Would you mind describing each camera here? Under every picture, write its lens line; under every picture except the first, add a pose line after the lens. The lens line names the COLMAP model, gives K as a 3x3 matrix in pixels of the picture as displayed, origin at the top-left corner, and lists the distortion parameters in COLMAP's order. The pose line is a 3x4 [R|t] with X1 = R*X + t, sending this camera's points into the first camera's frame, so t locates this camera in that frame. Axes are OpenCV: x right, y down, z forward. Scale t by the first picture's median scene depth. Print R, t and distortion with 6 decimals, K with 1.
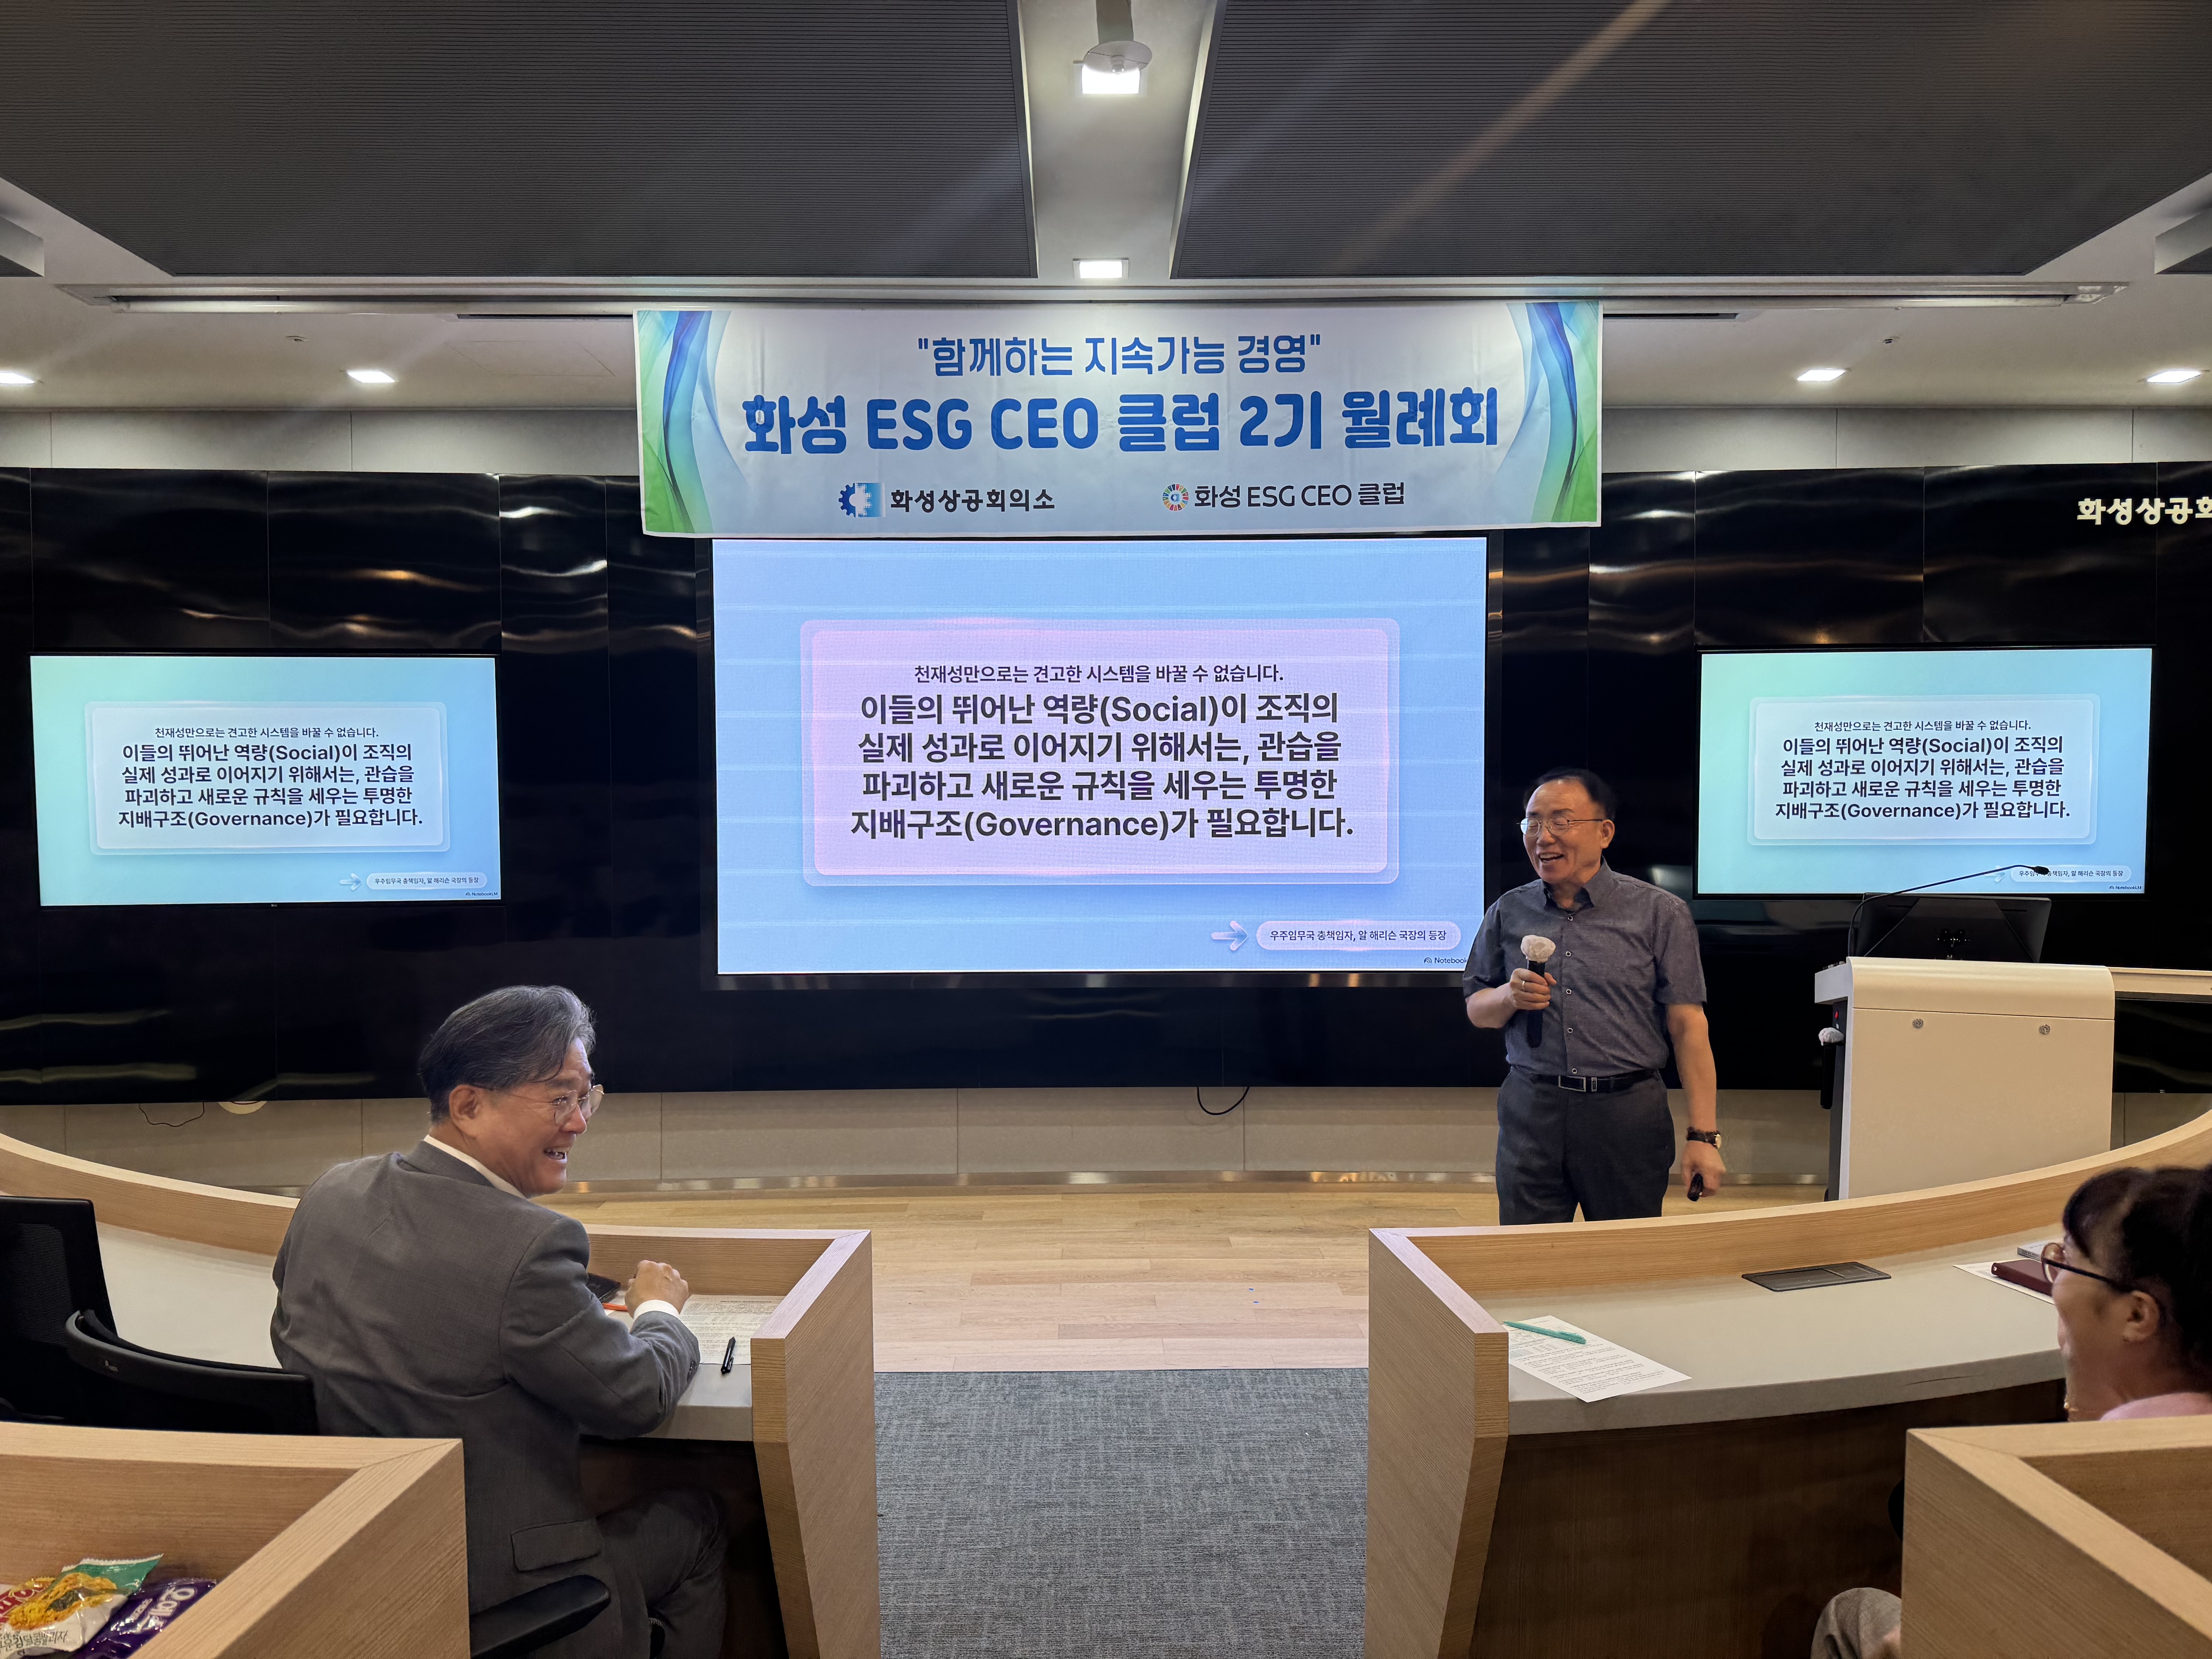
lens RADIAL K [[1494.6, 0, 1095.2], [0, 1494.6, 813.9], [0, 0, 1]] dist [0.074968, -0.026128]
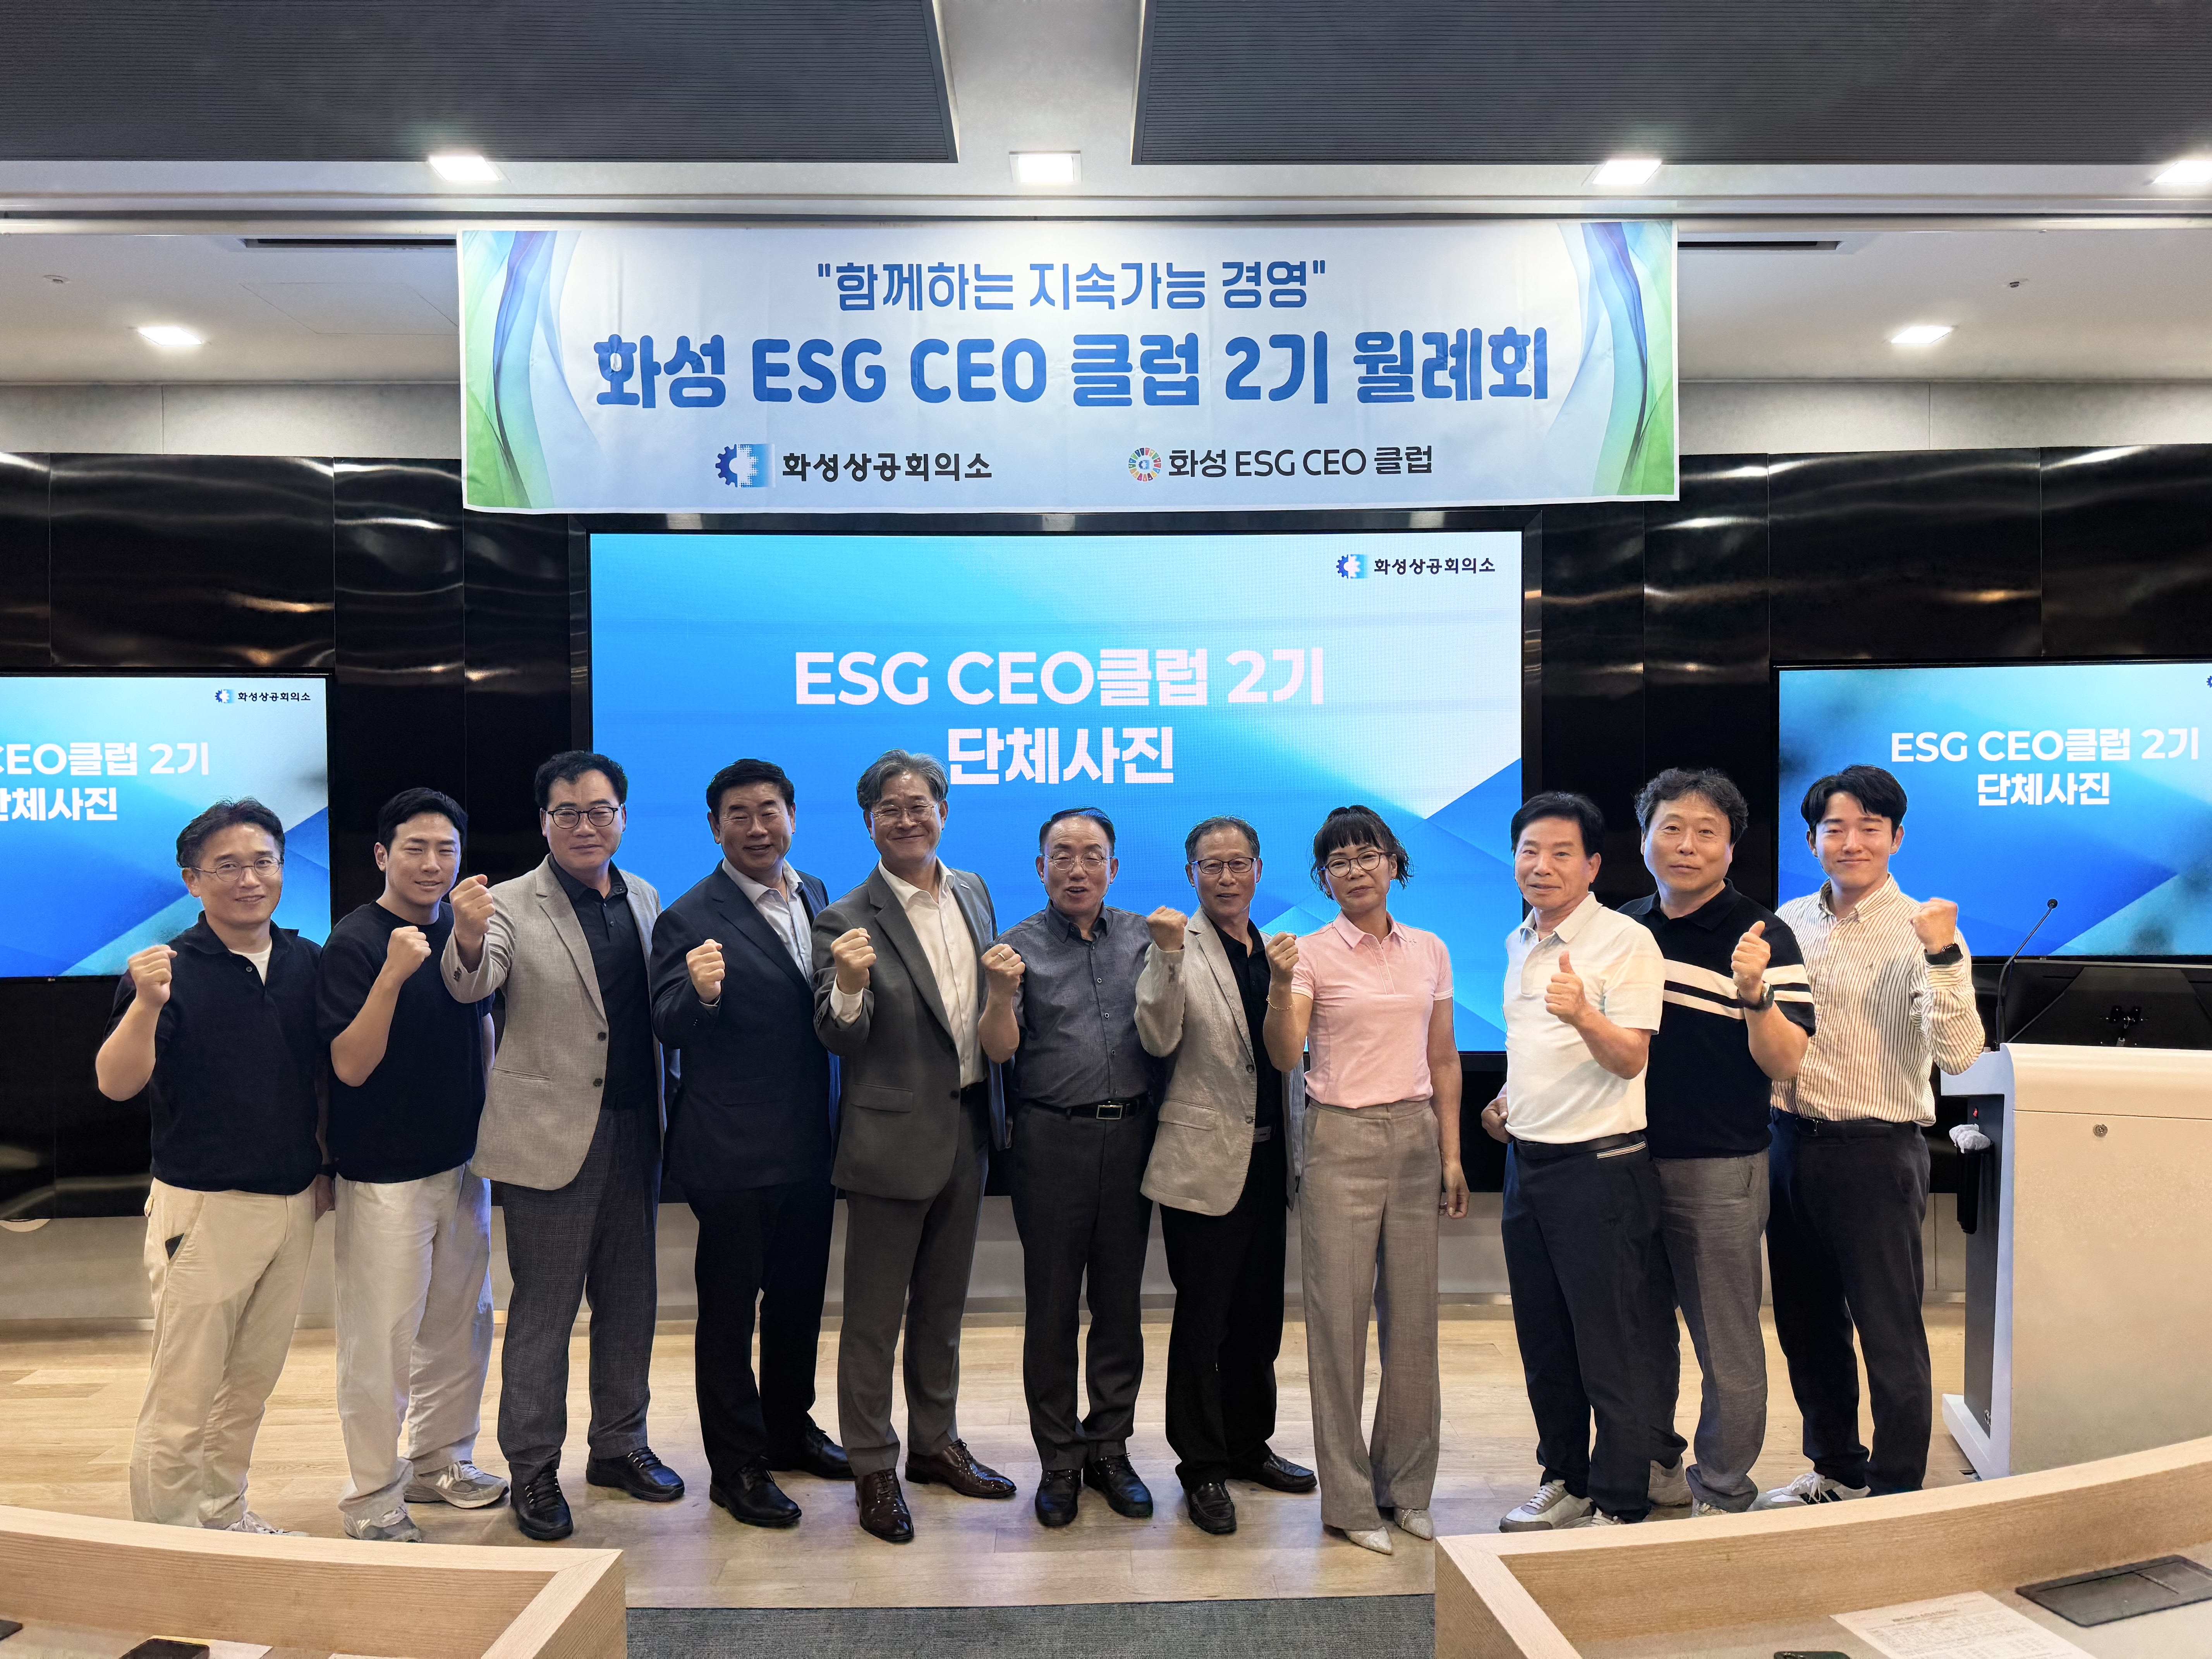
lens RADIAL K [[1494.6, 0, 1102.8], [0, 1494.6, 823.0], [0, 0, 1]] dist [0.074968, -0.026128]
pose [[0.999967, -0.003405, 0.007420, 0.025027], [0.003606, 0.999619, -0.027371, 0.000275], [-0.007324, 0.027397, 0.999598, 0.212357]]
